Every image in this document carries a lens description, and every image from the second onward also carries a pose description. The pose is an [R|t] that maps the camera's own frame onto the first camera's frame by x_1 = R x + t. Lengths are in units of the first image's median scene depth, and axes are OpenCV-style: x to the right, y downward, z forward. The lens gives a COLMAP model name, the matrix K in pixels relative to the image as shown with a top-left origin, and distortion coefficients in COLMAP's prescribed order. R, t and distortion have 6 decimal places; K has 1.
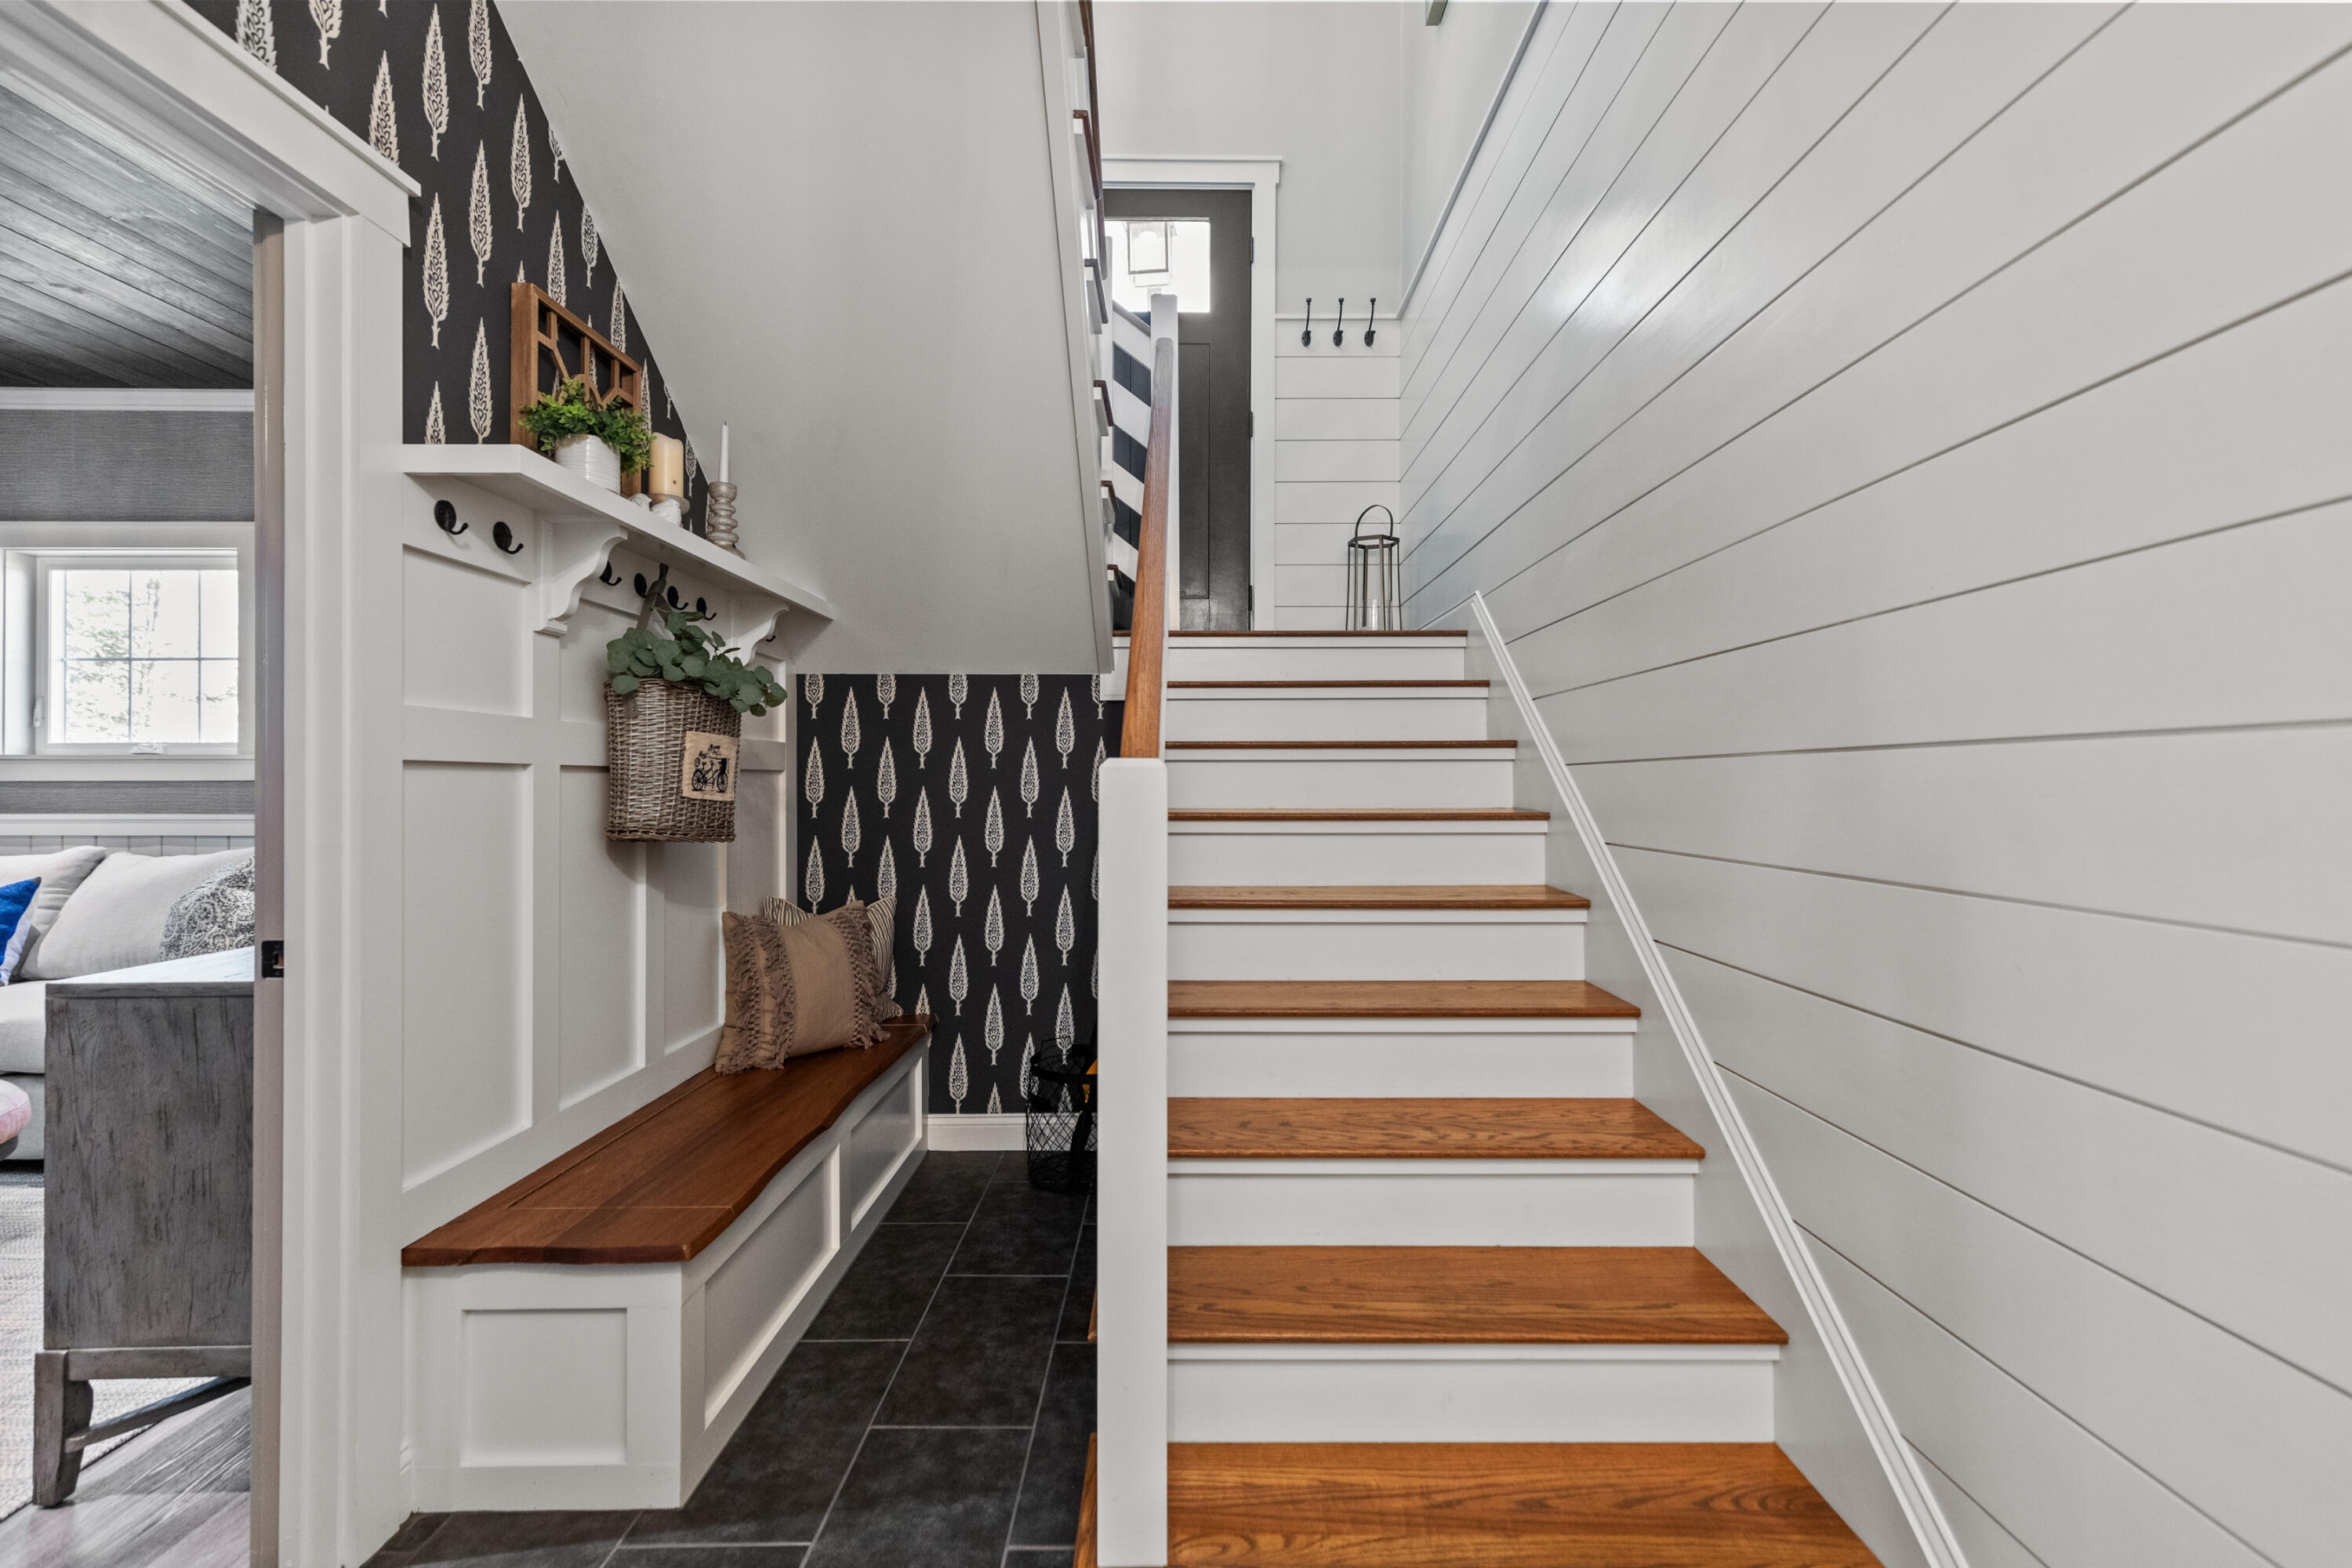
lens RADIAL K [[1052.2, 0, 1188.6], [0, 1052.2, 773.5], [0, 0, 1]] dist [0.008263, -0.000447]
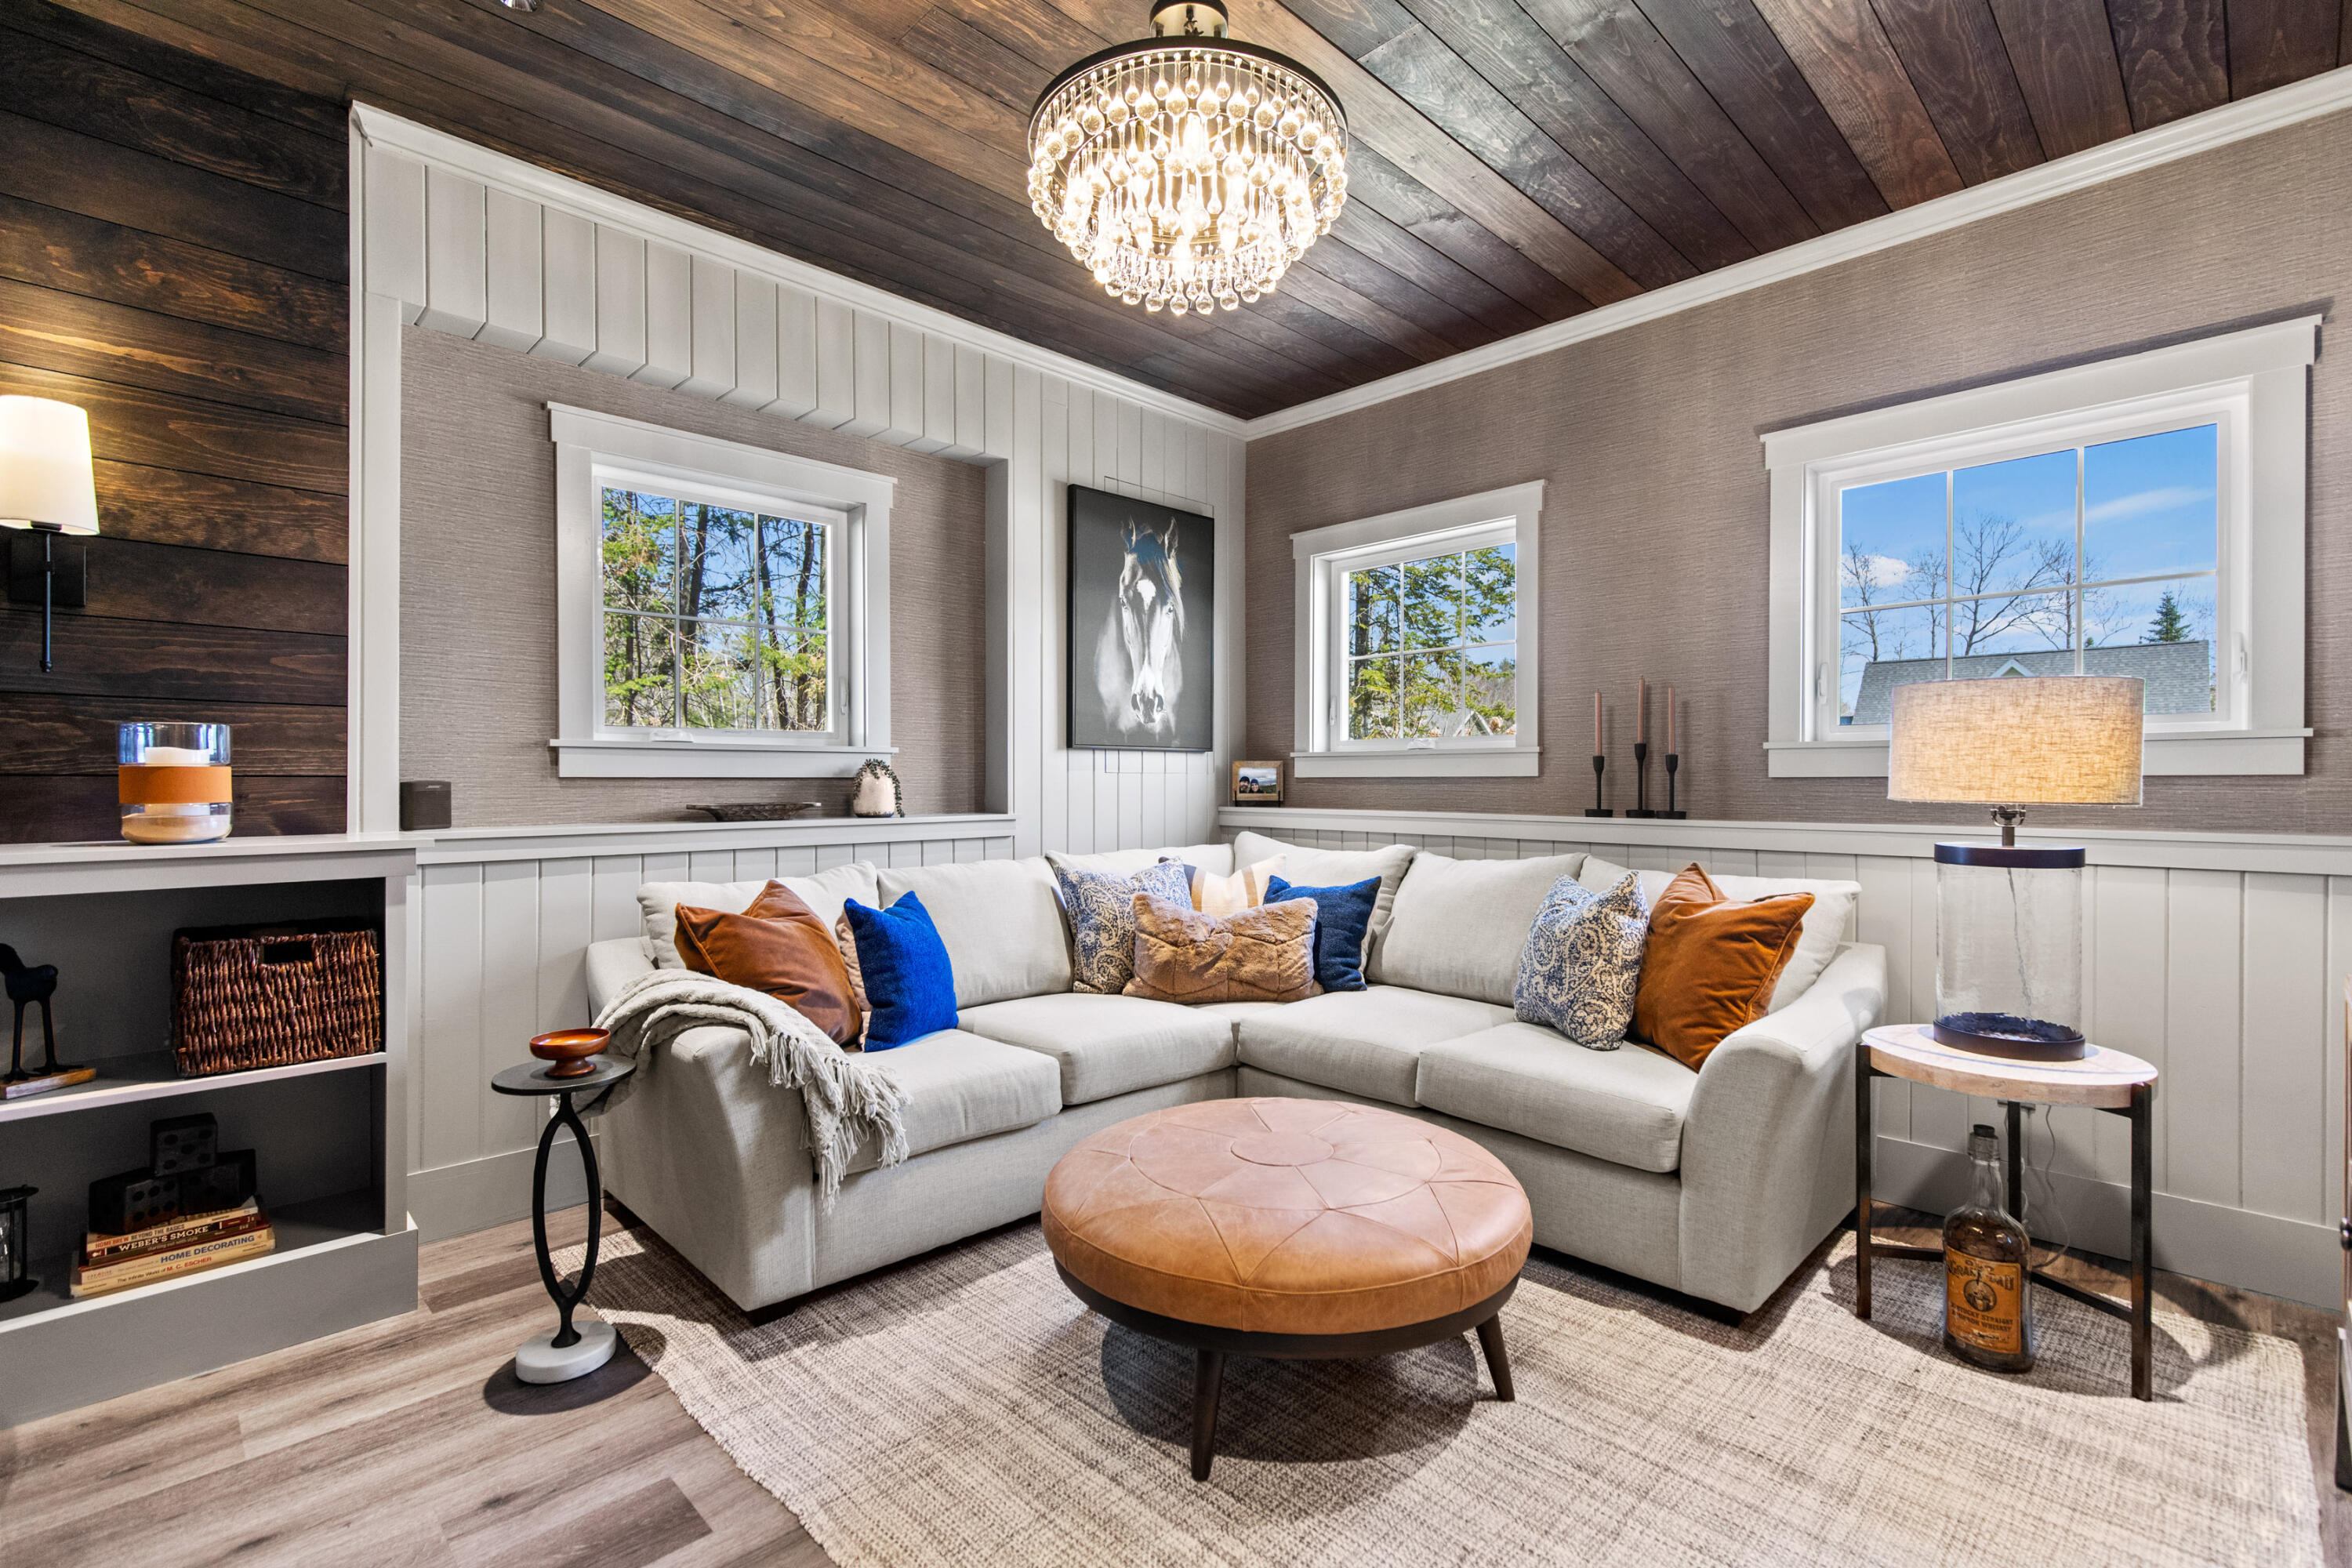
lens RADIAL K [[1067.7, 0, 1201.1], [0, 1067.7, 790.8], [0, 0, 1]] dist [0.007091, -0.000765]
pose [[0.700651, 0.010265, -0.713431, -0.811035], [0.002110, 0.999862, 0.016458, 0.006304], [0.713501, -0.013037, 0.700533, 0.330257]]
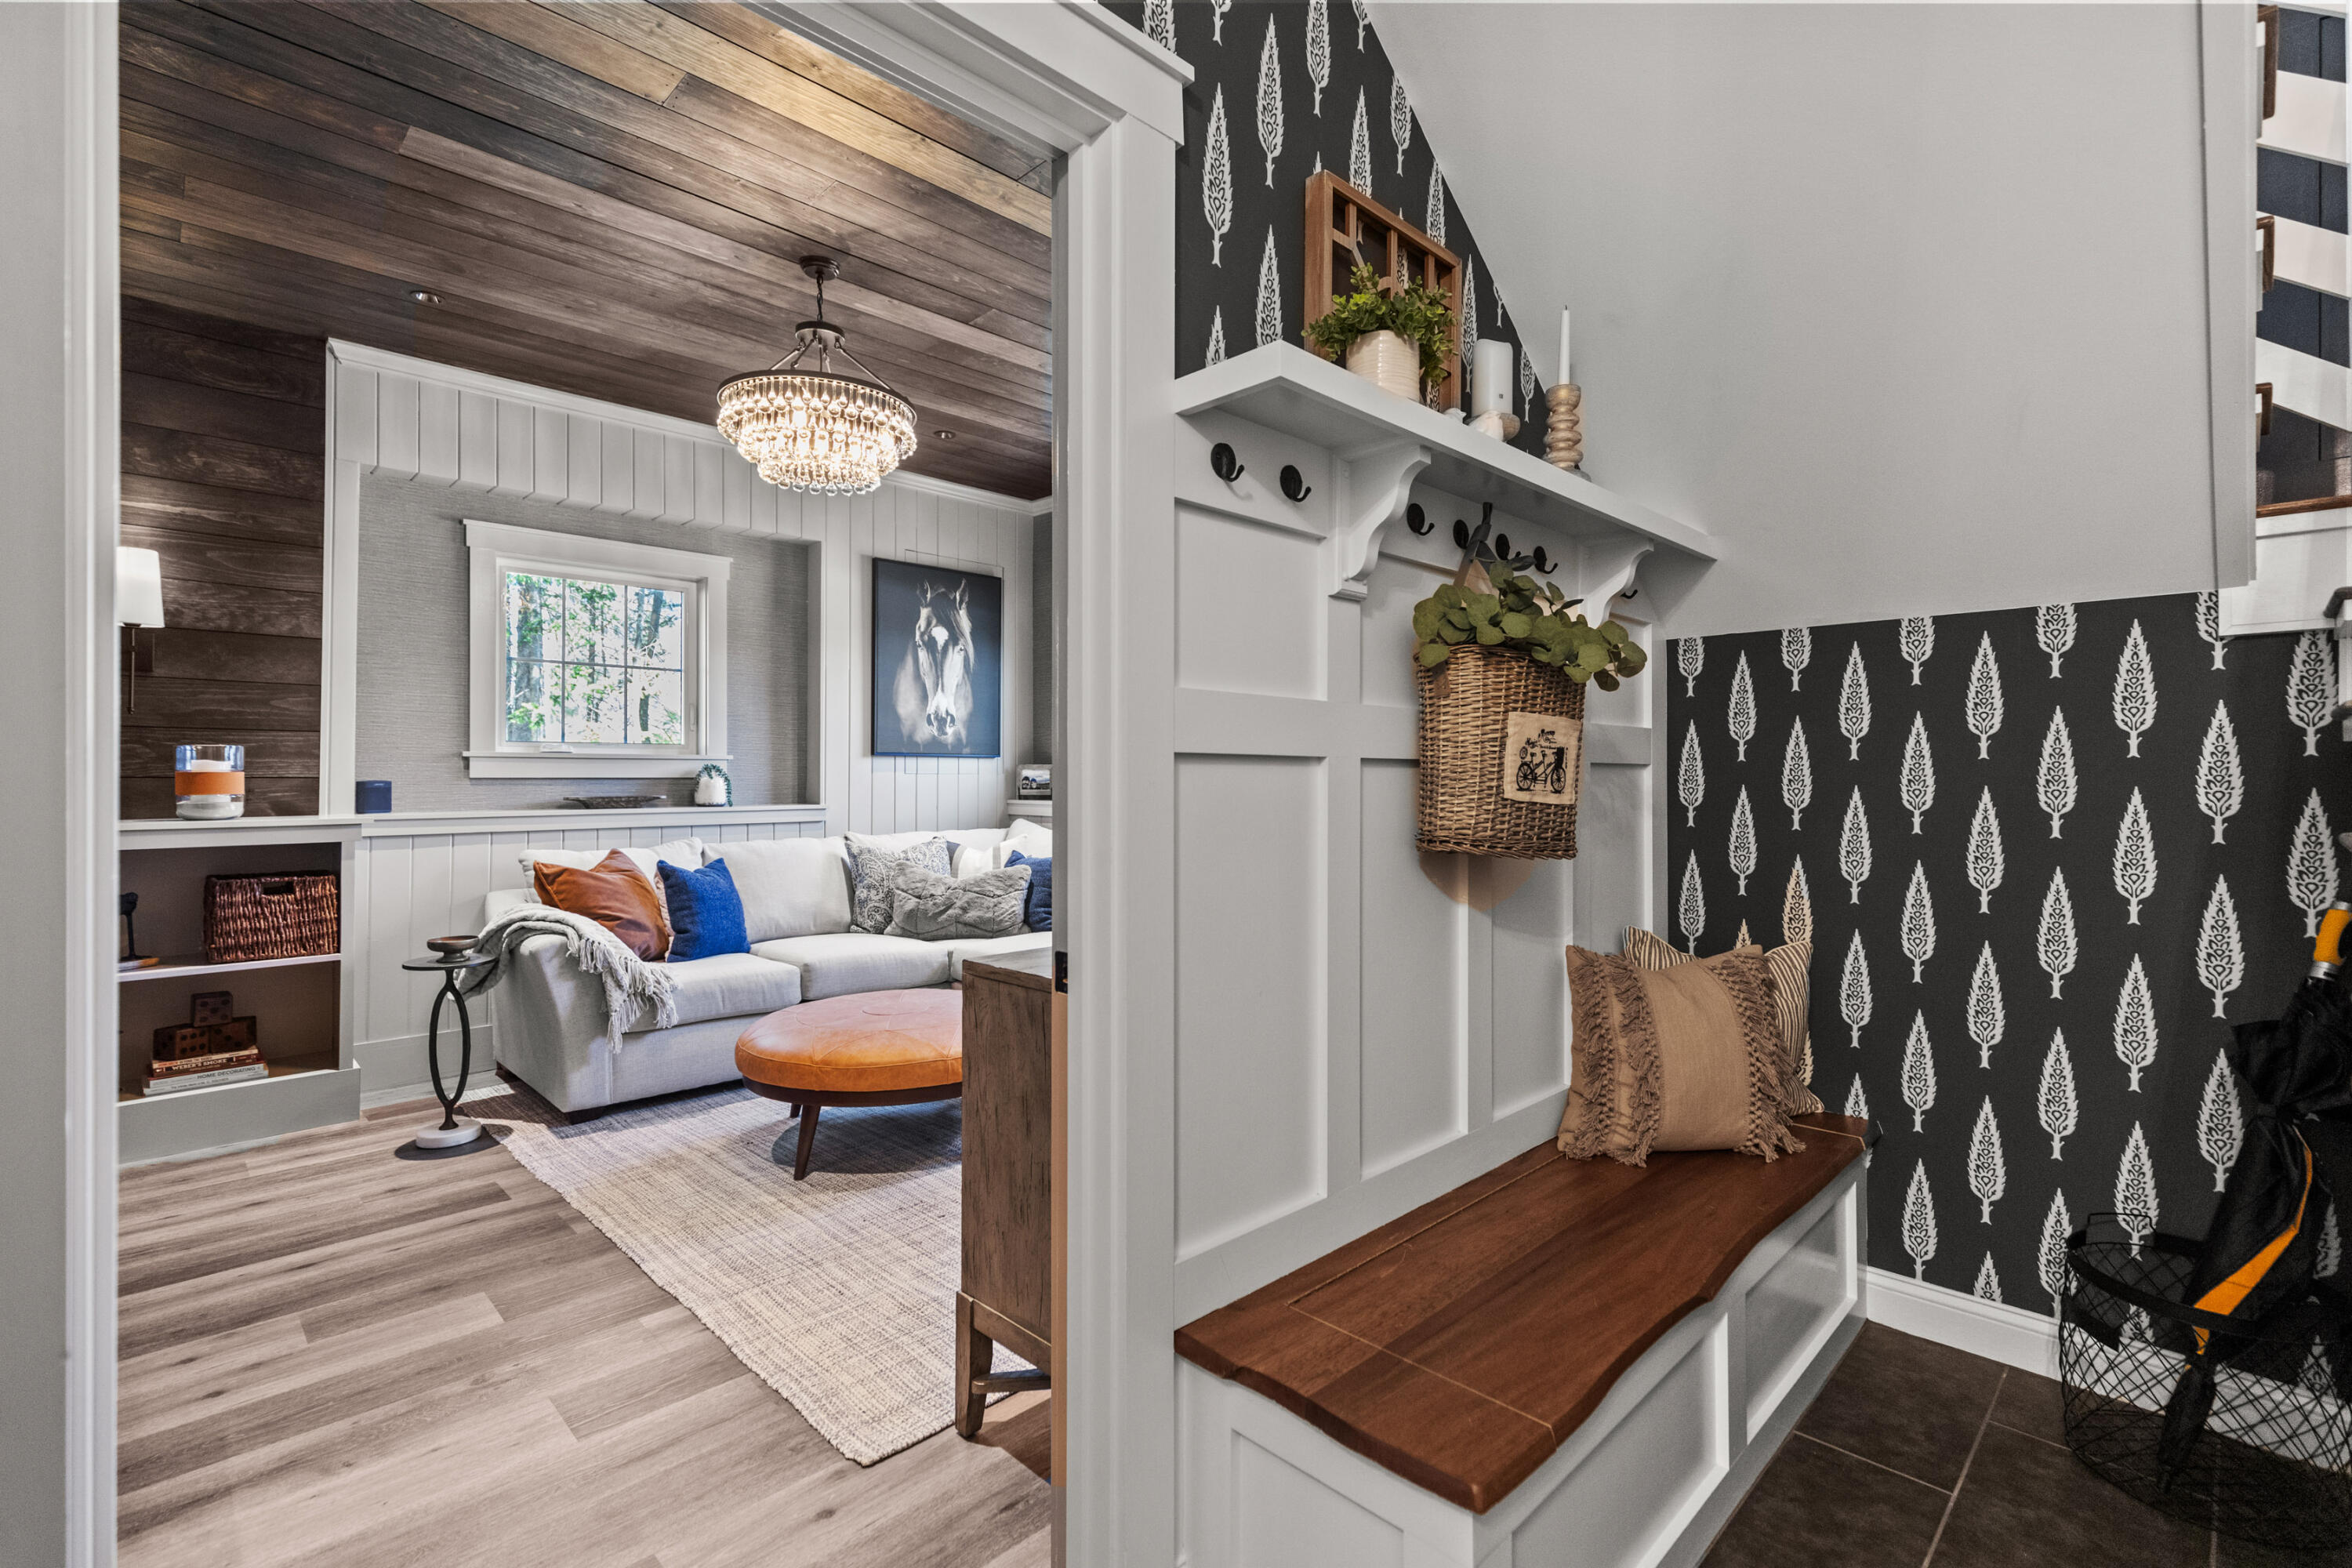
lens RADIAL K [[1052.2, 0, 1188.6], [0, 1052.2, 773.5], [0, 0, 1]] dist [0.008263, -0.000447]
pose [[0.701269, -0.000648, -0.712896, -0.092220], [0.002755, 0.999995, 0.001801, 0.001949], [0.712891, -0.003227, 0.701267, 0.285743]]
